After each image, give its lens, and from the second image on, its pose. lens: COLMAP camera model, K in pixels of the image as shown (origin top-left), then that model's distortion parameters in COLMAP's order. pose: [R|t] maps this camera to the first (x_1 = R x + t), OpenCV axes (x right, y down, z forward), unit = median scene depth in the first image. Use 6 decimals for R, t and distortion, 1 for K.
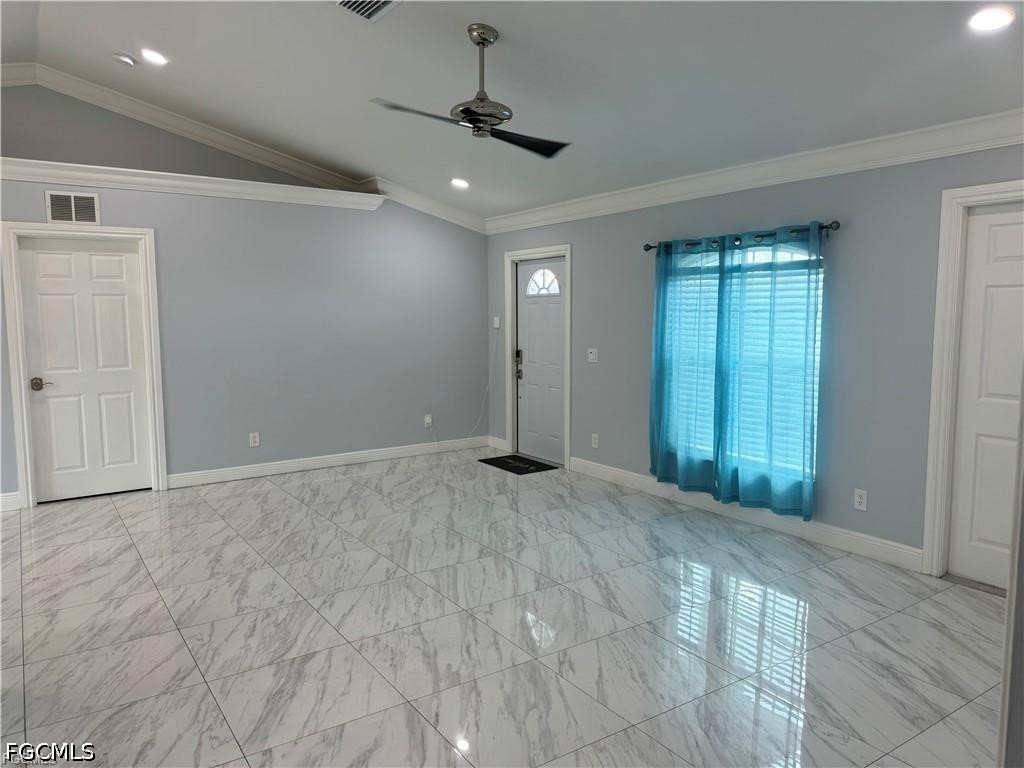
lens RADIAL K [[716.2, 0, 517.4], [0, 716.2, 381.4], [0, 0, 1]] dist [0.134247, -0.149967]
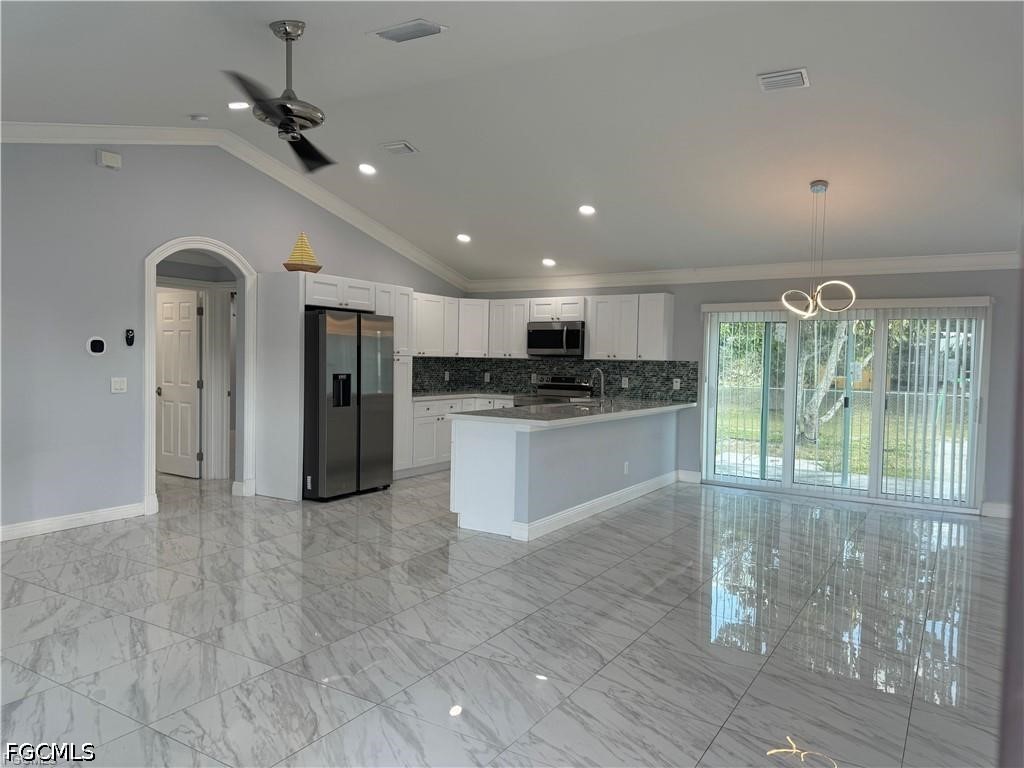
lens RADIAL K [[716.2, 0, 517.4], [0, 716.2, 381.4], [0, 0, 1]] dist [0.134247, -0.149967]
pose [[-0.912878, 0.002596, -0.408224, 0.061989], [-0.051824, 0.991153, 0.122192, -0.166534], [0.404929, 0.132702, -0.904667, 1.928505]]
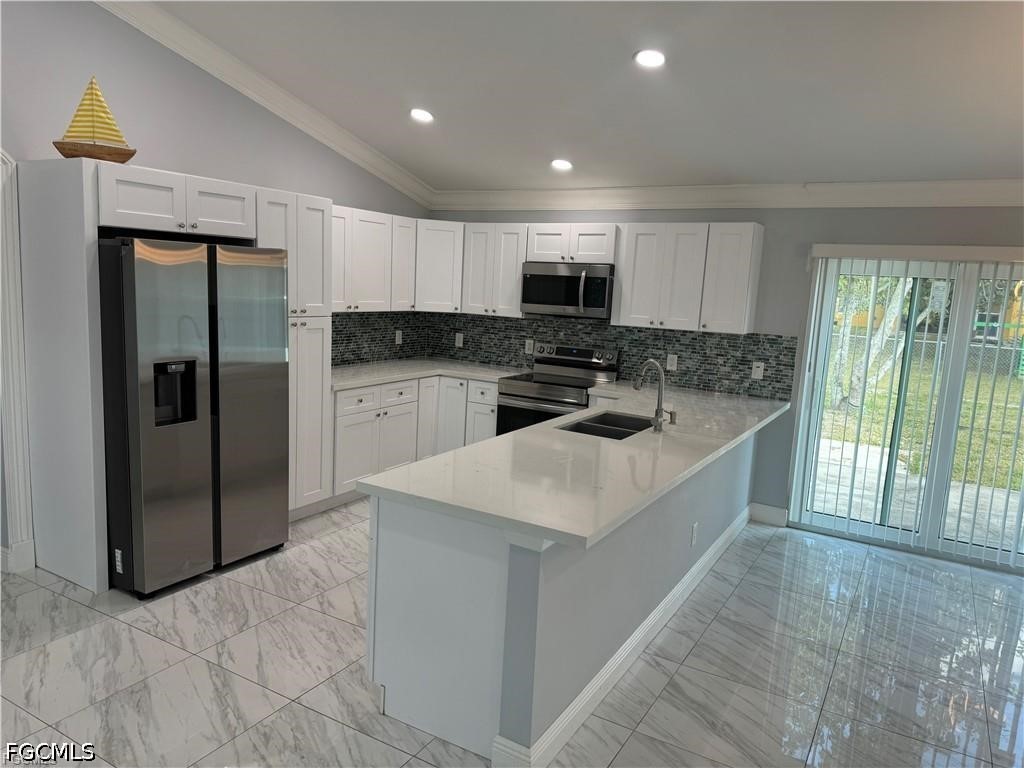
lens RADIAL K [[727.5, 0, 517.9], [0, 727.5, 388.4], [0, 0, 1]] dist [0.140903, -0.204686]
pose [[-0.900289, 0.025560, -0.434541, -0.239110], [-0.086067, 0.968114, 0.235260, -0.175836], [0.426698, 0.249202, -0.869383, 1.198645]]
